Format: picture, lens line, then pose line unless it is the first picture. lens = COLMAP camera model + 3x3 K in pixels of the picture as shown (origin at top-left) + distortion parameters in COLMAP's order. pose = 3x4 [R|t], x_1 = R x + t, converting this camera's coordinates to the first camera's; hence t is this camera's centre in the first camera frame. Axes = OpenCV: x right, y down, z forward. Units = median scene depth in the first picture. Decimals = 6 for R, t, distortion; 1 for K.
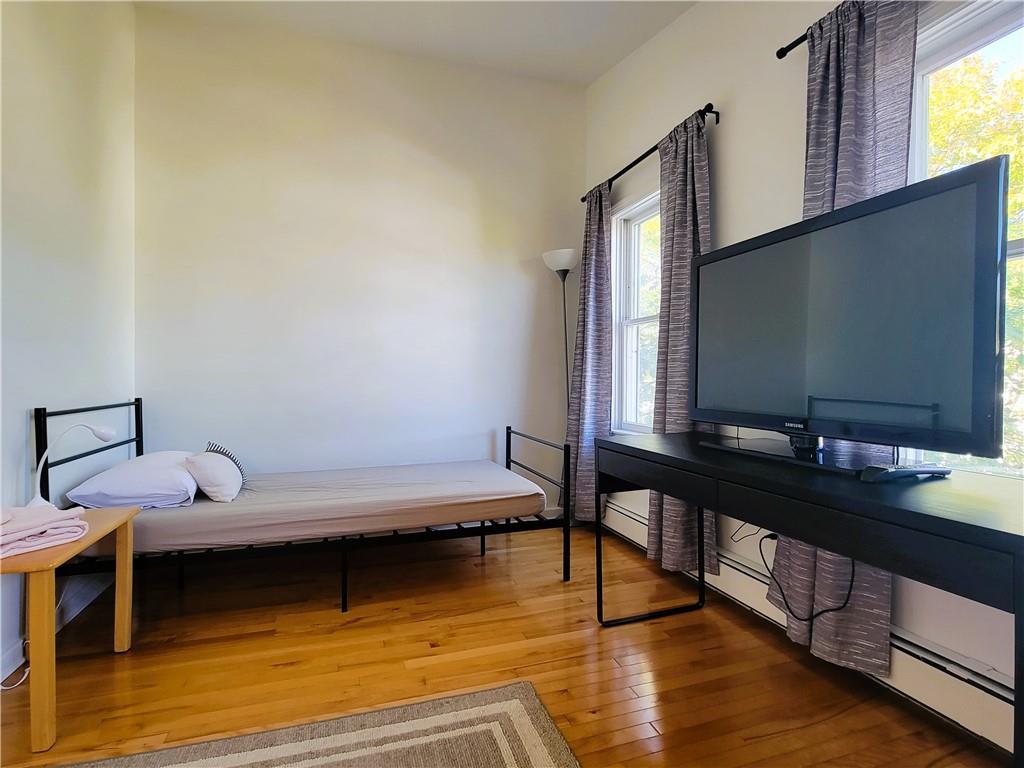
lens RADIAL K [[539.0, 0, 517.8], [0, 539.0, 383.8], [0, 0, 1]] dist [0.001376, -0.000670]
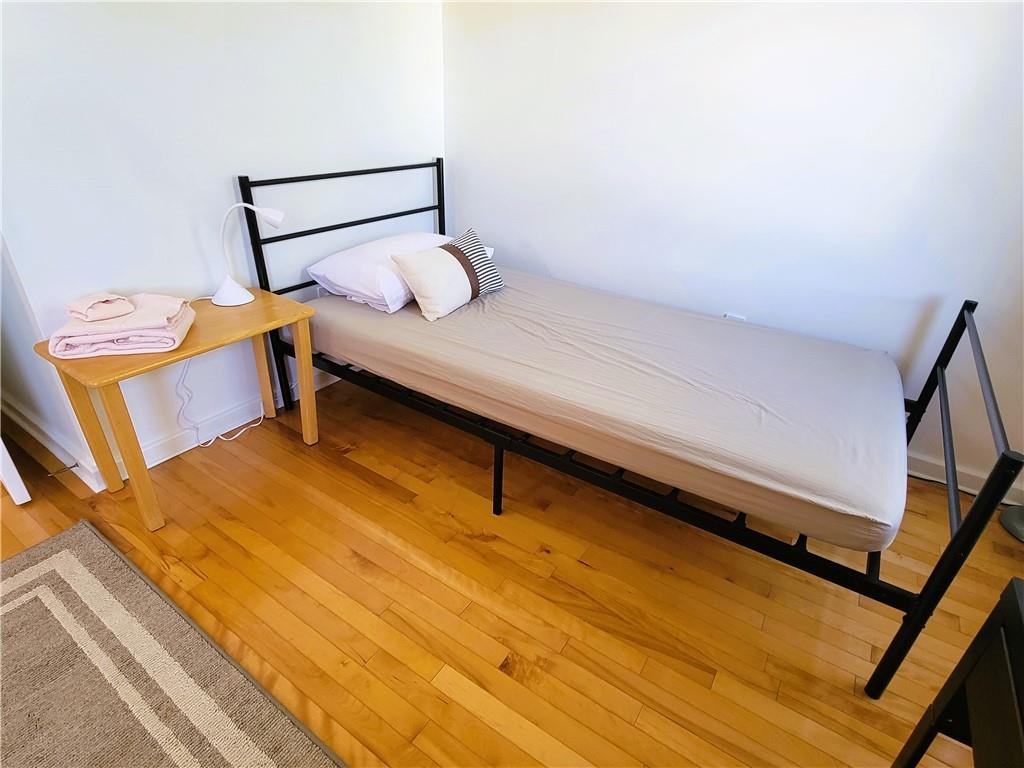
lens RADIAL K [[539.0, 0, 517.8], [0, 539.0, 383.8], [0, 0, 1]] dist [0.001376, -0.000670]
pose [[0.626096, 0.397617, -0.670749, 0.117721], [-0.059073, 0.881930, 0.467664, -0.079829], [0.777505, -0.253180, 0.575662, 0.617047]]
